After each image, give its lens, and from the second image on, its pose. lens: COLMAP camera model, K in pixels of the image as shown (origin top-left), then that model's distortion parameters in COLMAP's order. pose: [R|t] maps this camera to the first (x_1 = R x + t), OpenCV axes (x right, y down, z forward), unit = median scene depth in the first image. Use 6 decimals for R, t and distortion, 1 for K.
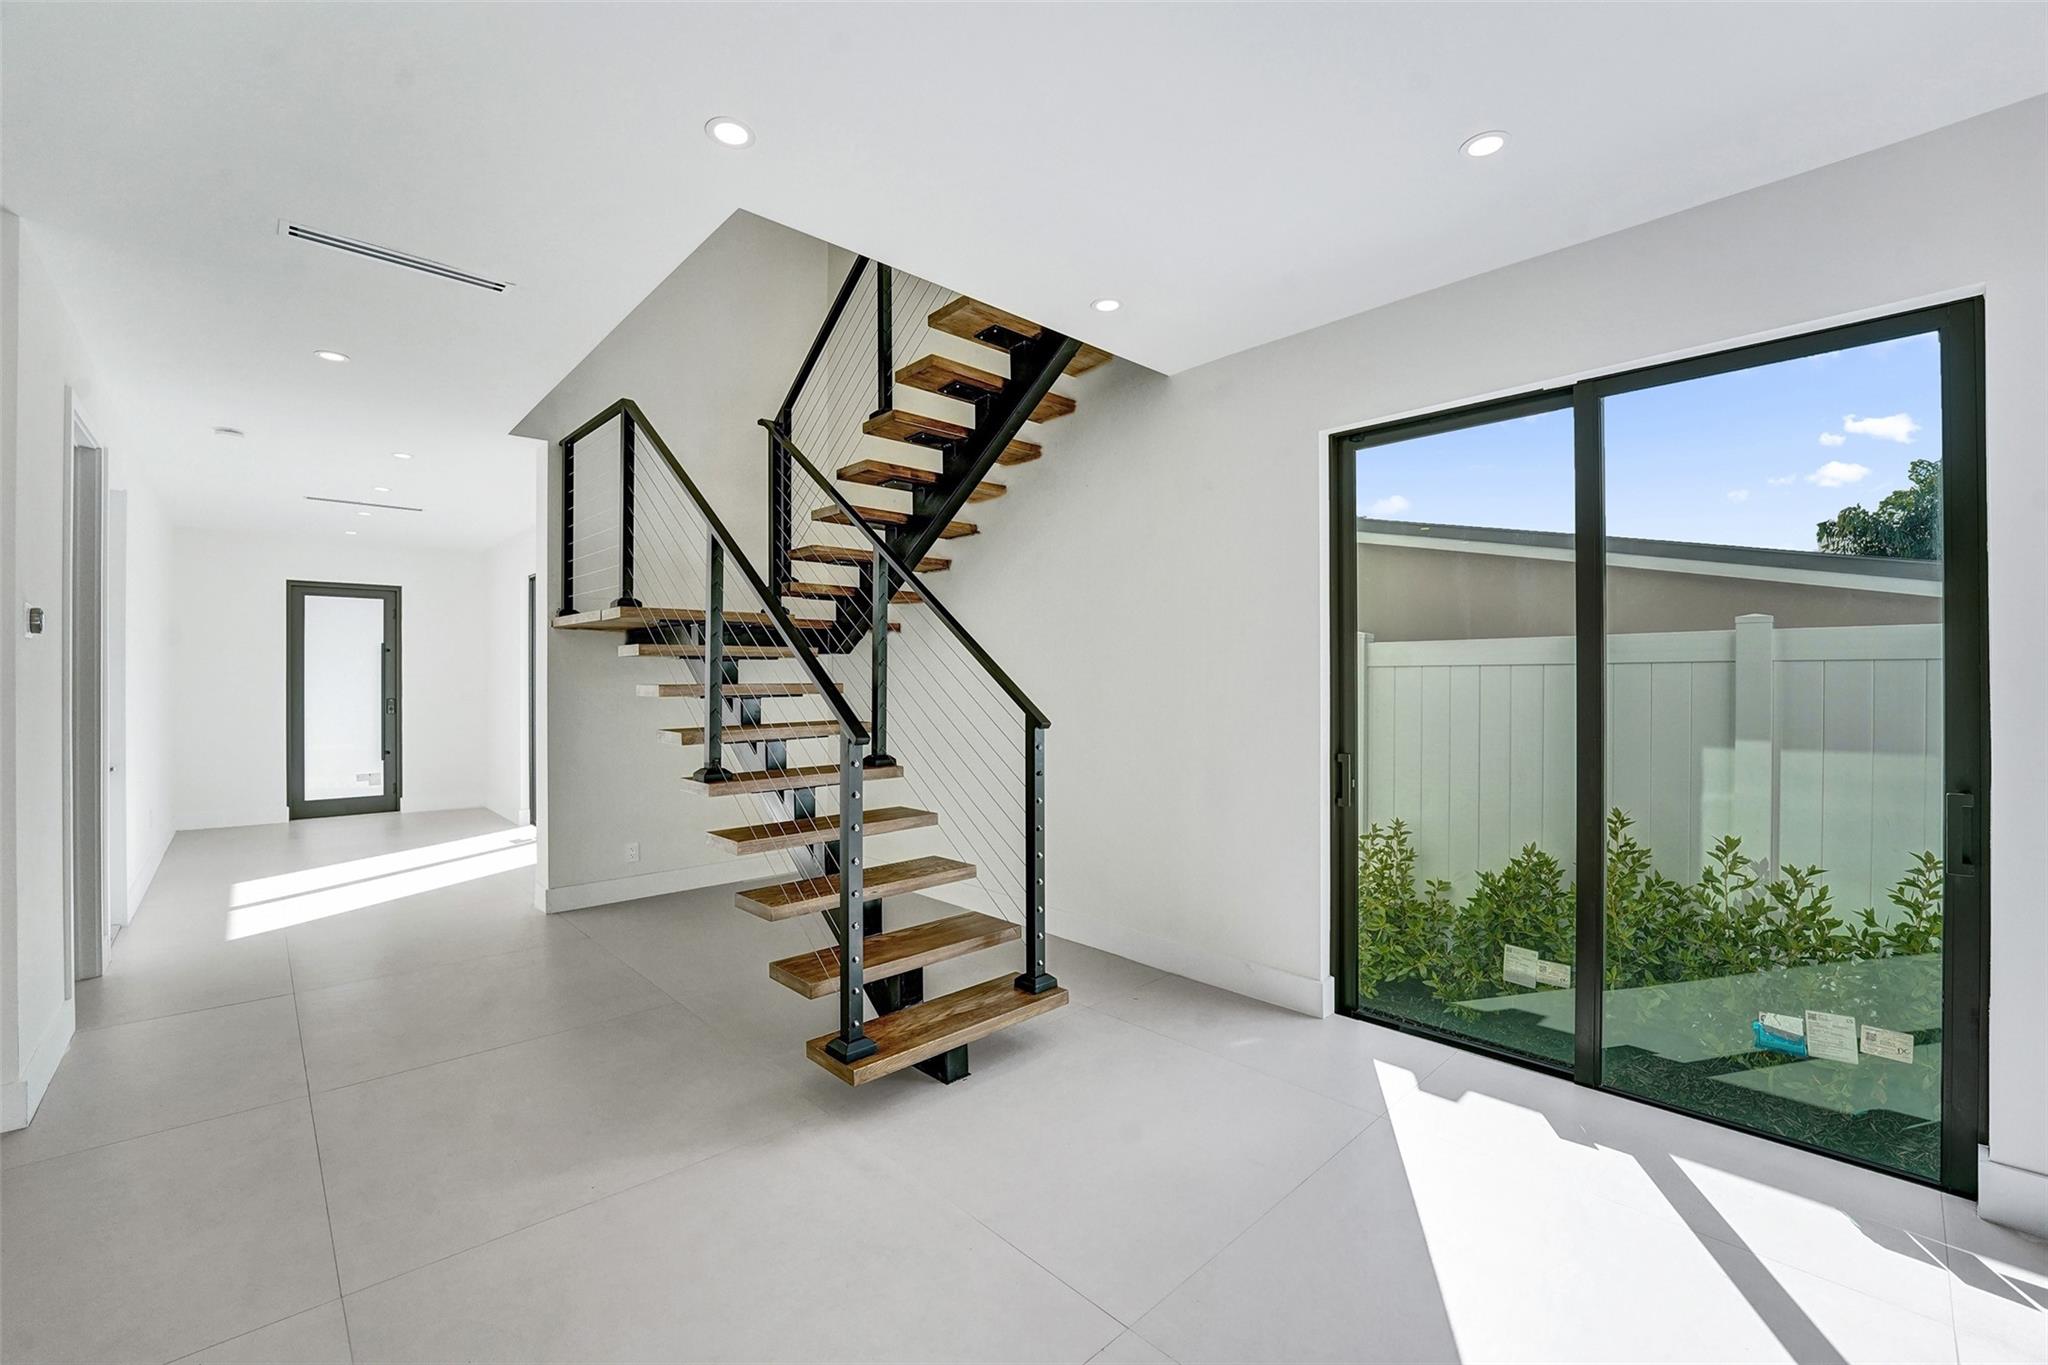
lens RADIAL K [[836.7, 0, 1028.7], [0, 836.7, 682.0], [0, 0, 1]] dist [-0.025252, 0.000030]
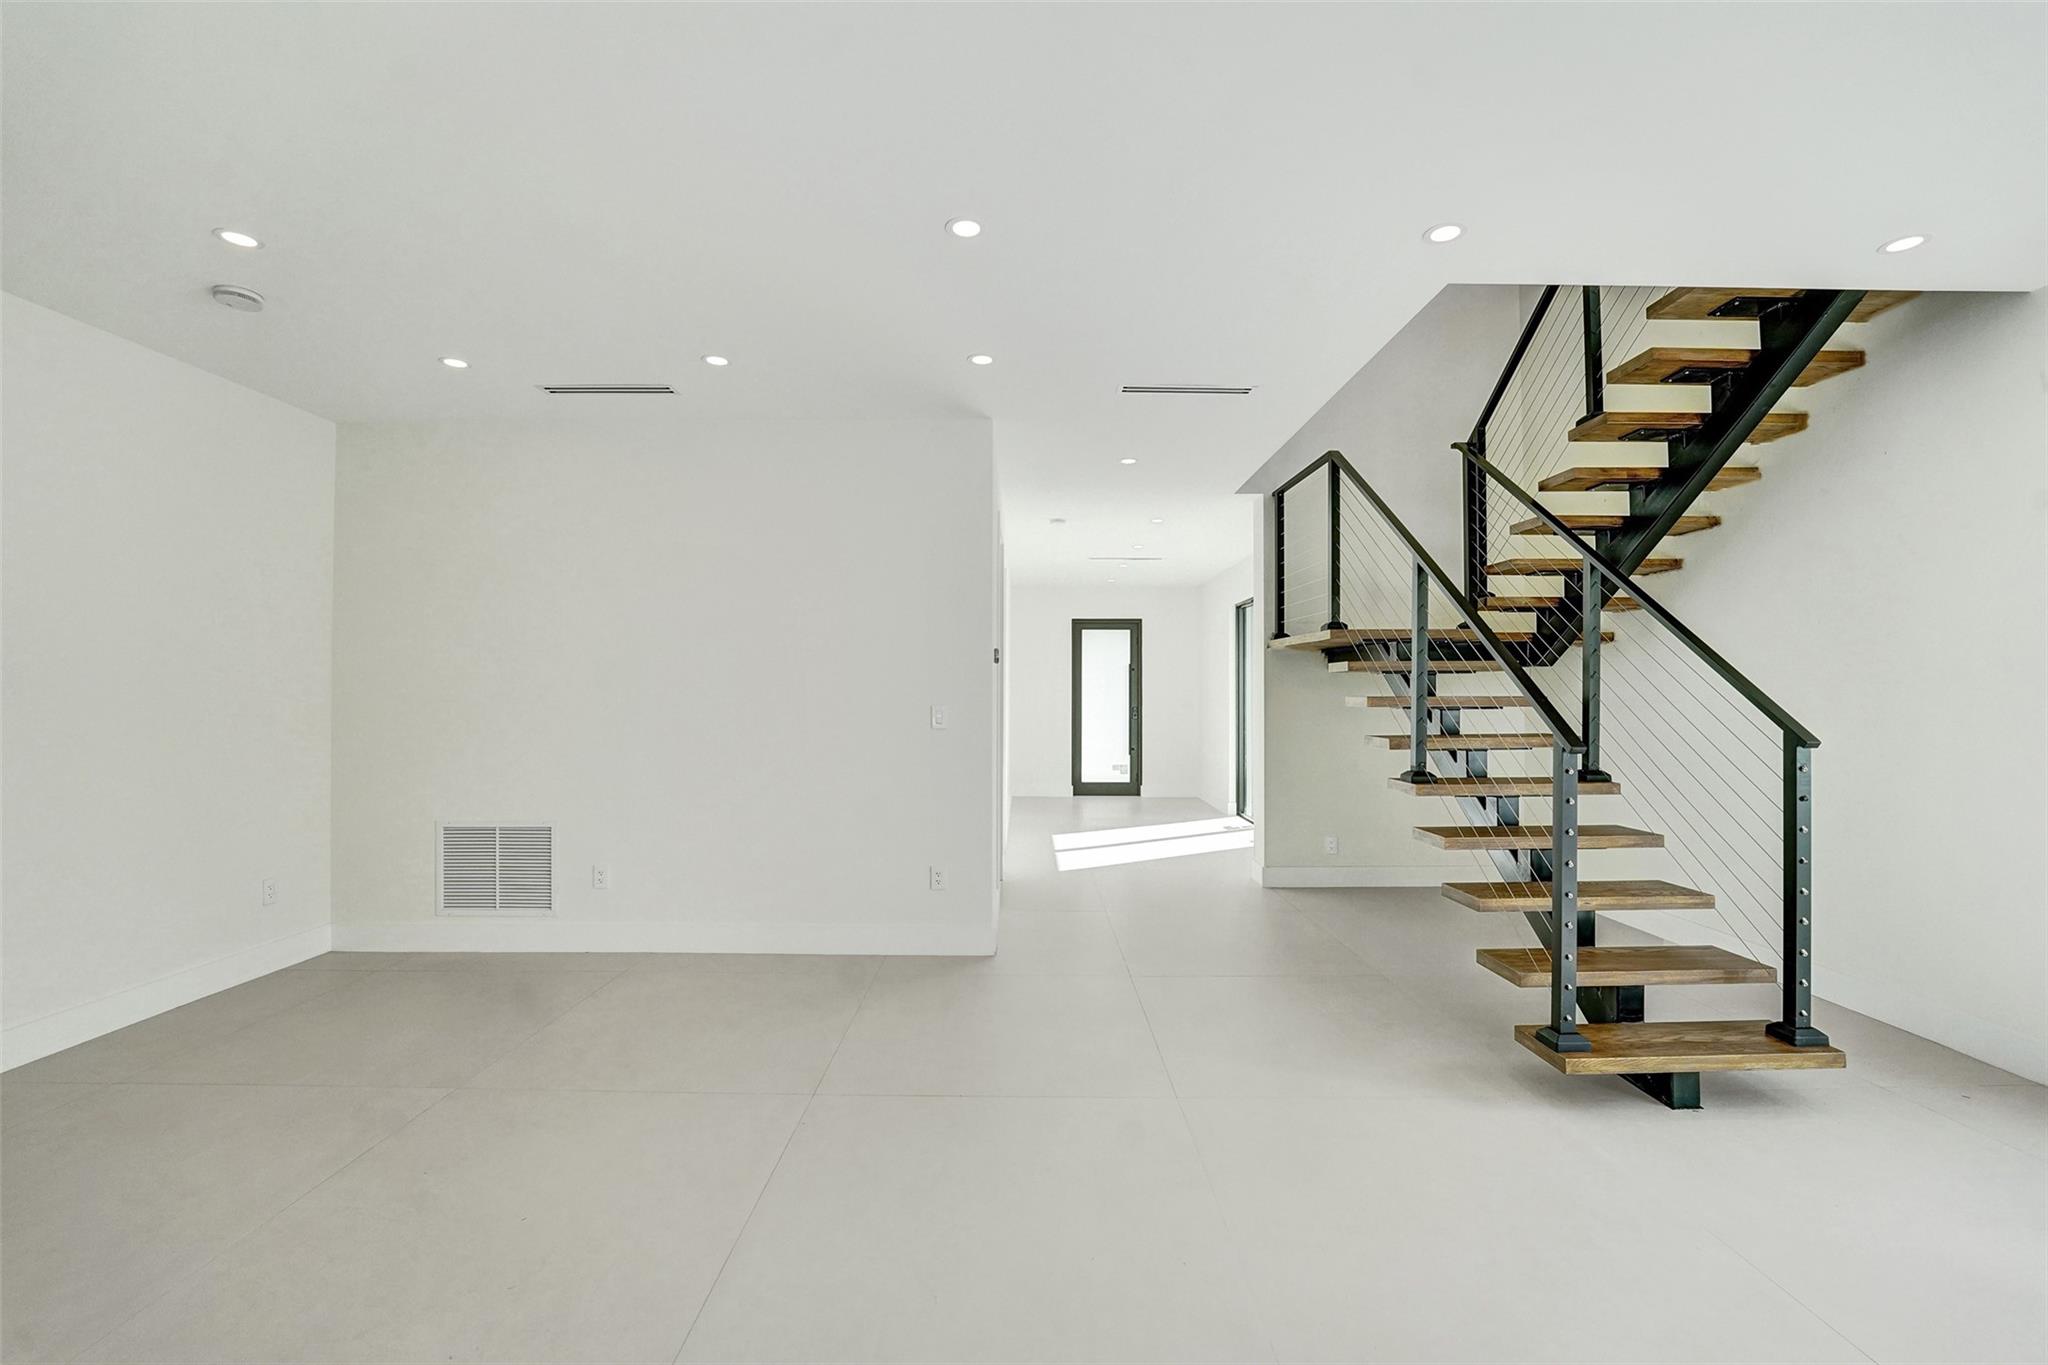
lens RADIAL K [[849.4, 0, 1021.8], [0, 849.4, 688.9], [0, 0, 1]] dist [-0.024973, 0.000655]
pose [[0.724053, -0.002411, -0.689740, 0.015155], [-0.002147, 0.999981, -0.005749, -0.000007], [0.689741, 0.005644, 0.724034, -0.156340]]
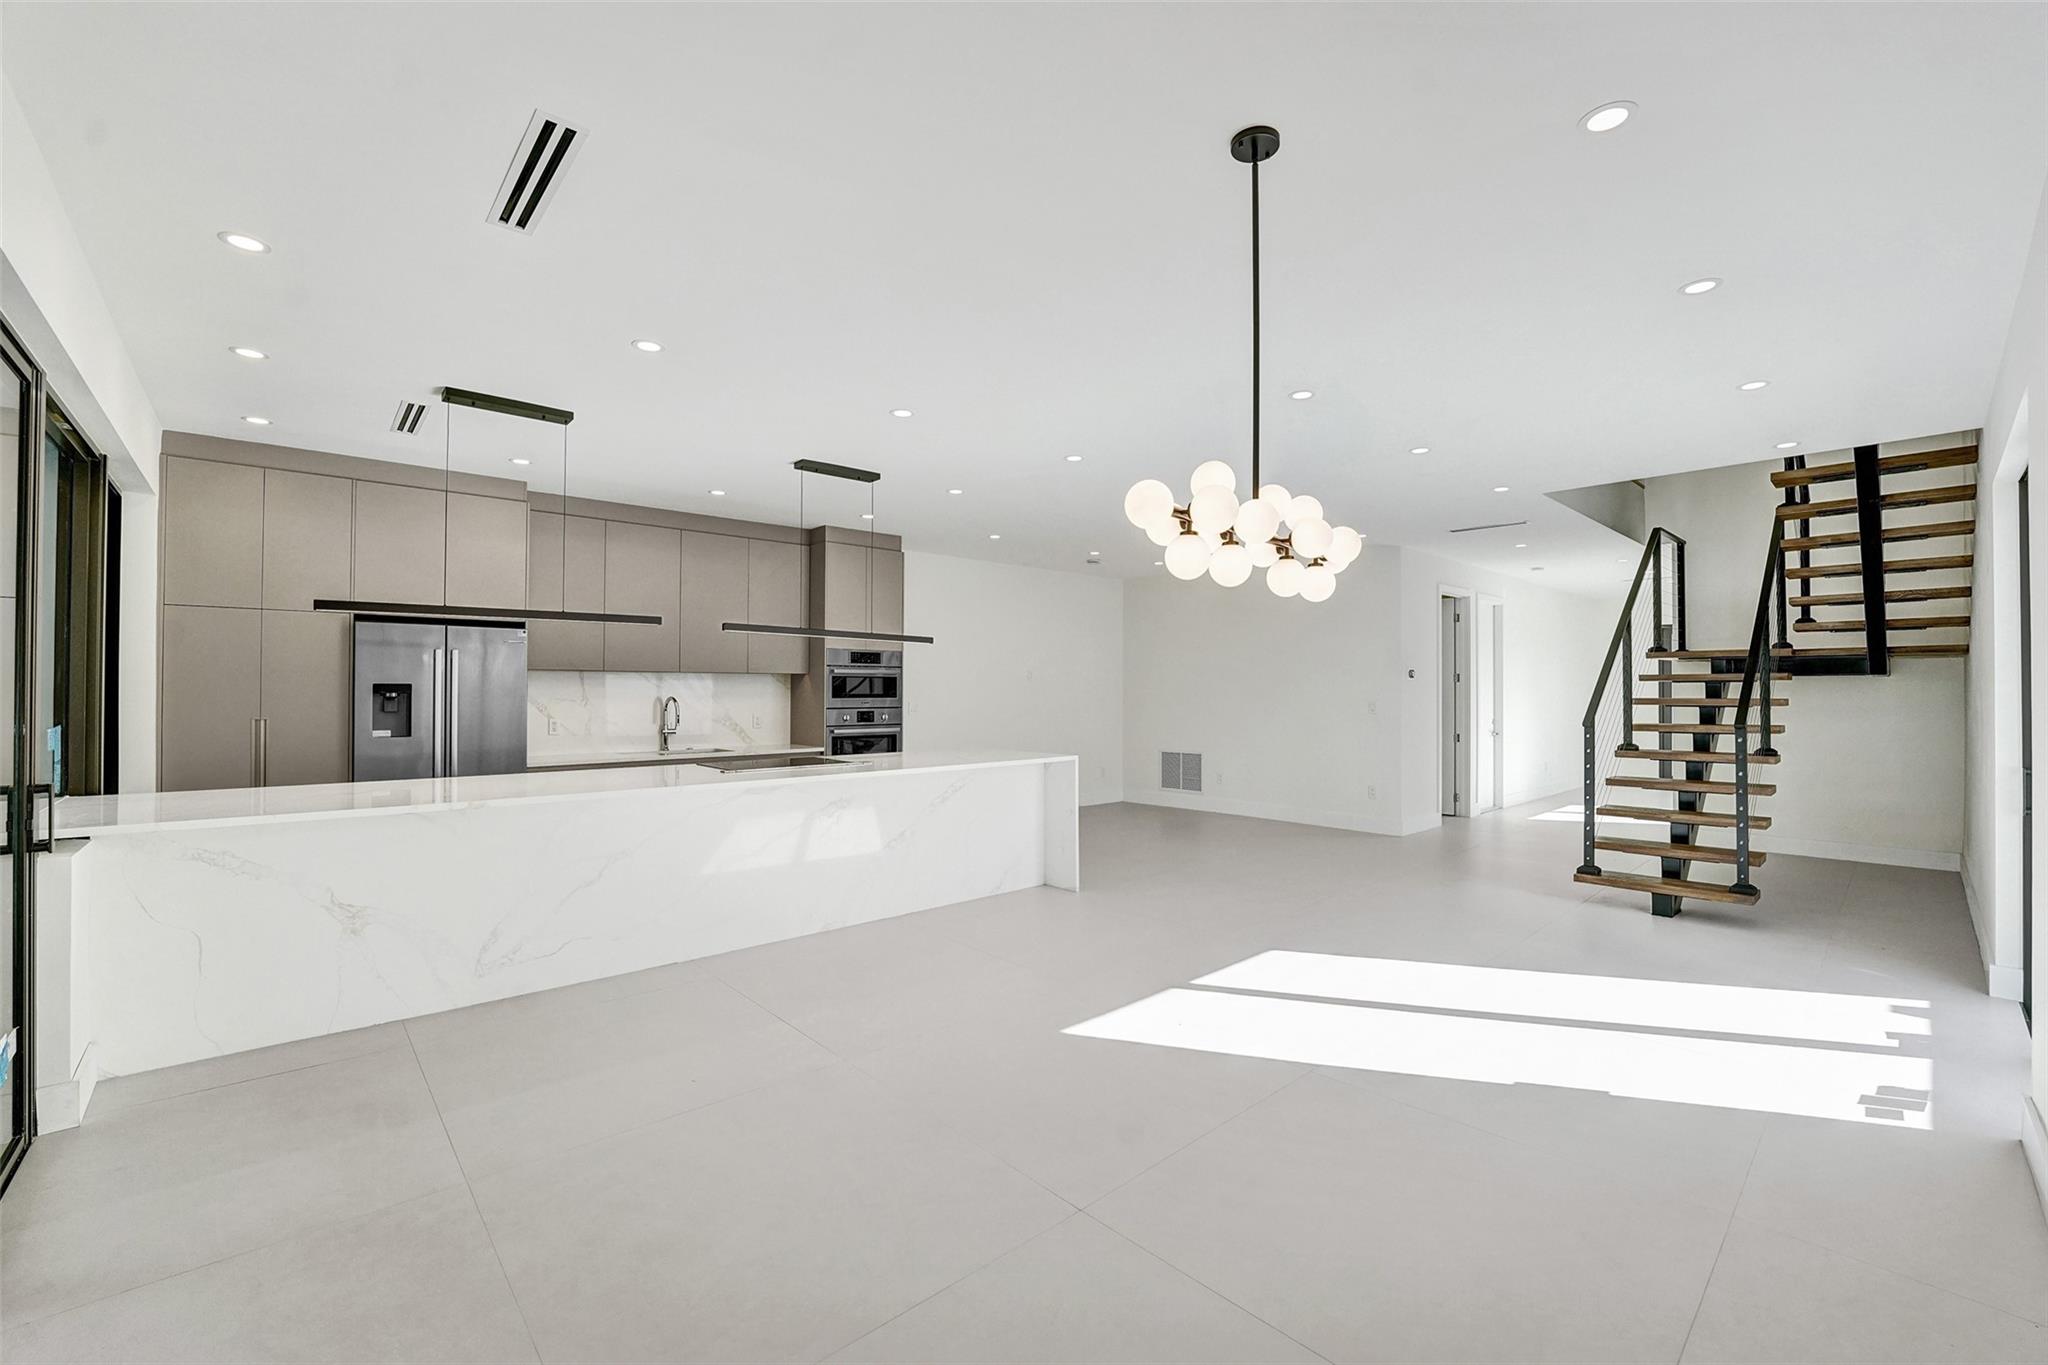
lens RADIAL K [[836.7, 0, 1028.7], [0, 836.7, 682.0], [0, 0, 1]] dist [-0.025252, 0.000030]
pose [[-0.019259, -0.006447, -0.999794, 1.227610], [-0.002013, 0.999977, -0.006409, -0.017127], [0.999813, 0.001889, -0.019272, -0.233731]]
